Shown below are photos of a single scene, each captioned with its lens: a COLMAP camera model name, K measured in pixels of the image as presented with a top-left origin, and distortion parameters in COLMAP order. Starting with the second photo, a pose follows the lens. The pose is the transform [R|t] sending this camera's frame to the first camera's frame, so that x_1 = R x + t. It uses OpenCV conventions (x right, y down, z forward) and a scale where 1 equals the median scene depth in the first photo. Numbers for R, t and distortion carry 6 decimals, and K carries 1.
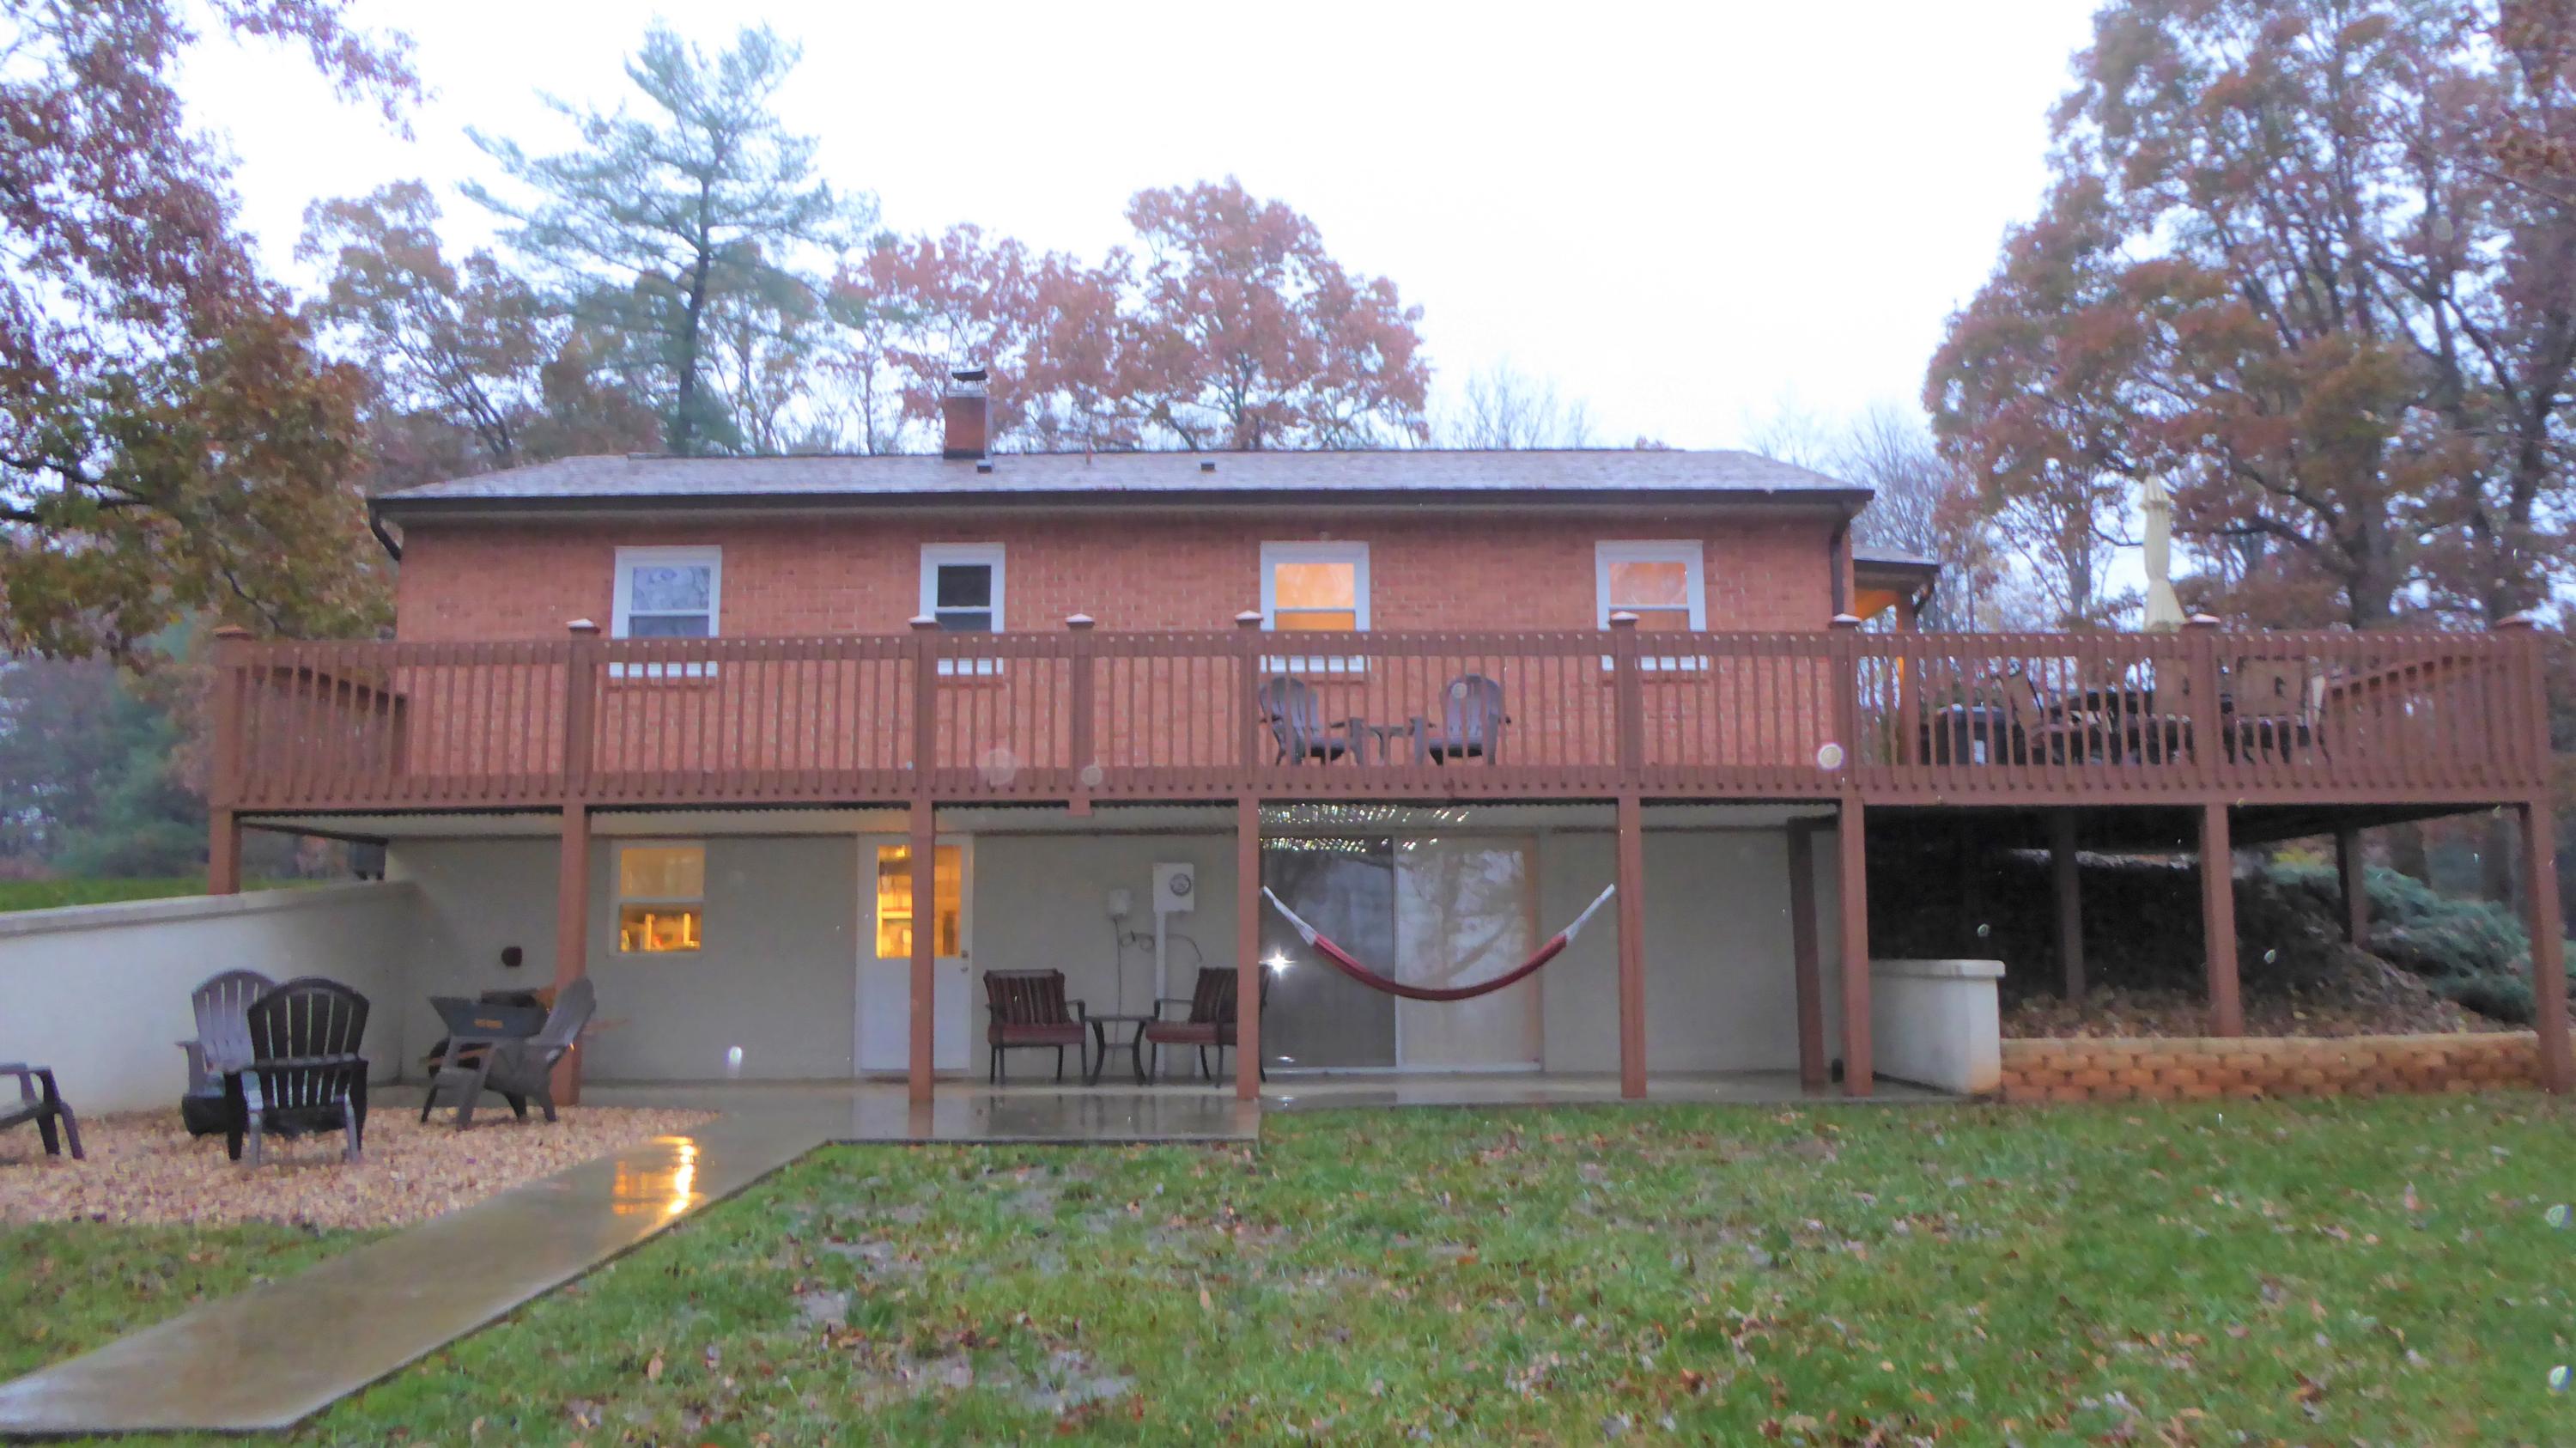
lens RADIAL K [[1795.1, 0, 1288.0], [0, 1795.1, 724.0], [0, 0, 1]] dist [0.003946, -0.061953]
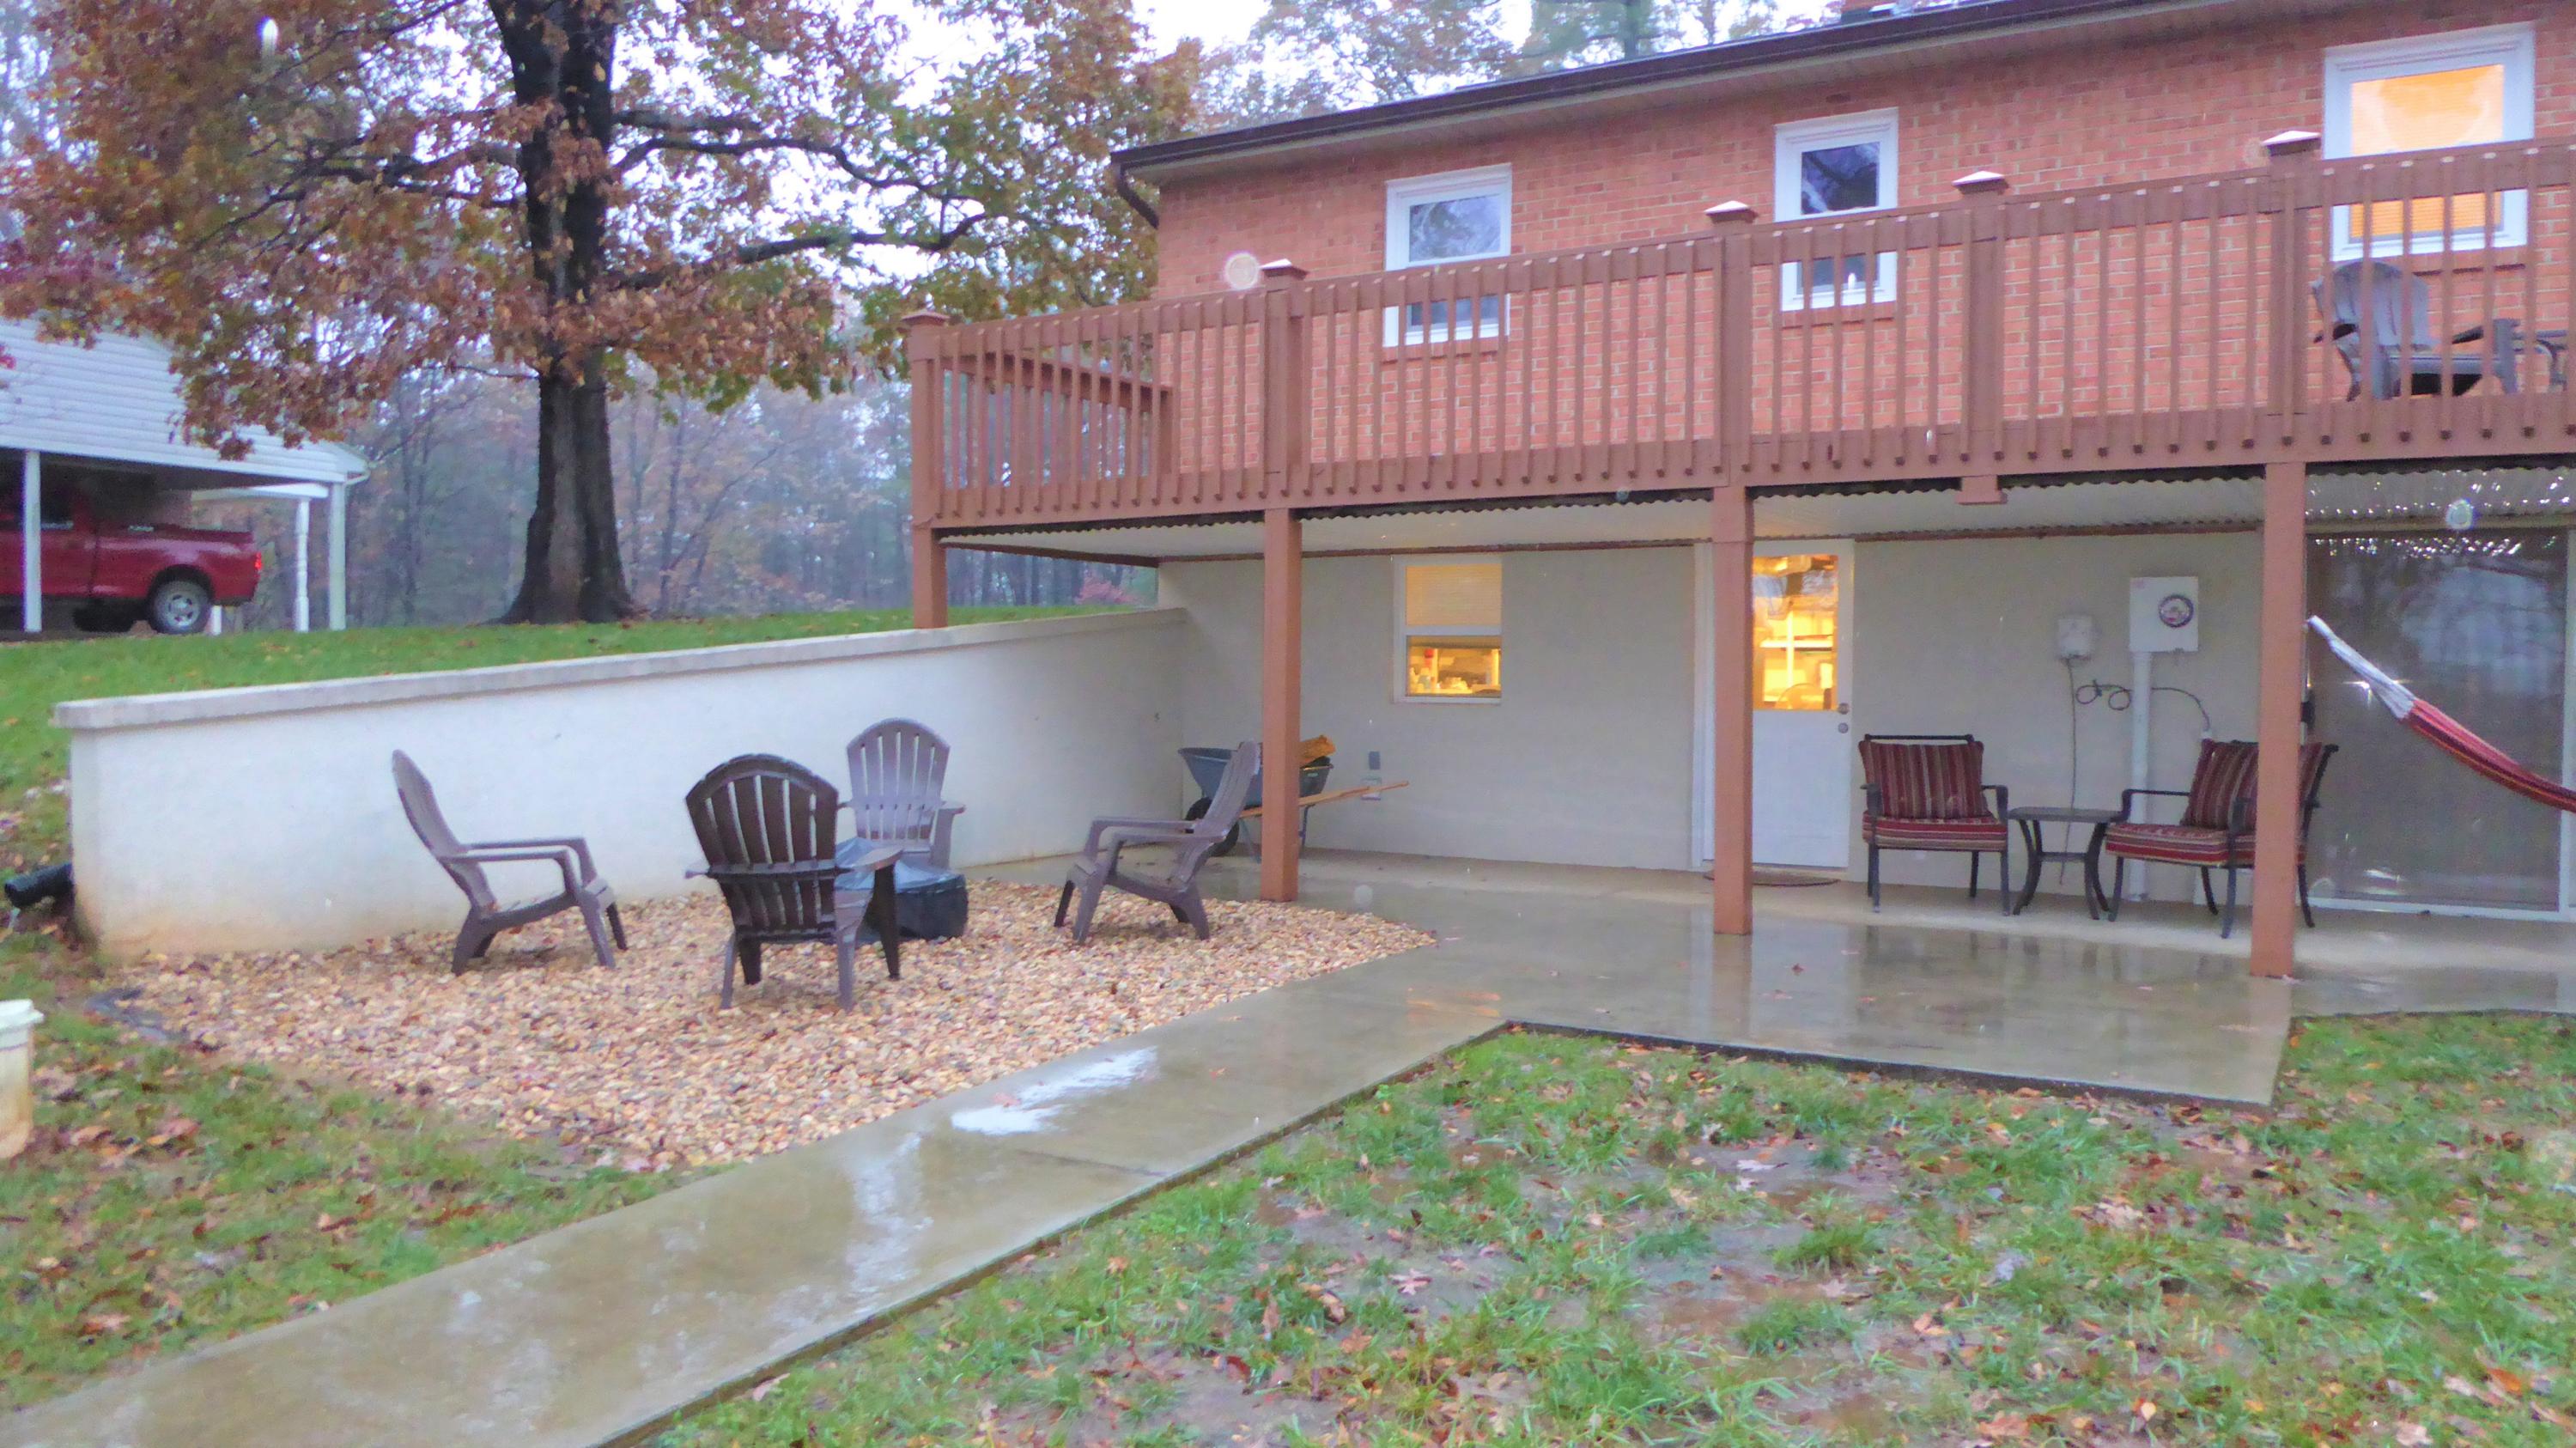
lens RADIAL K [[1910.6, 0, 1281.4], [0, 1910.6, 686.7], [0, 0, 1]] dist [-0.005323, -0.003912]
pose [[0.865269, 0.016284, -0.501044, 0.006560], [0.050492, 0.991559, 0.119422, 0.021587], [0.498759, -0.128631, 0.857143, 0.278910]]
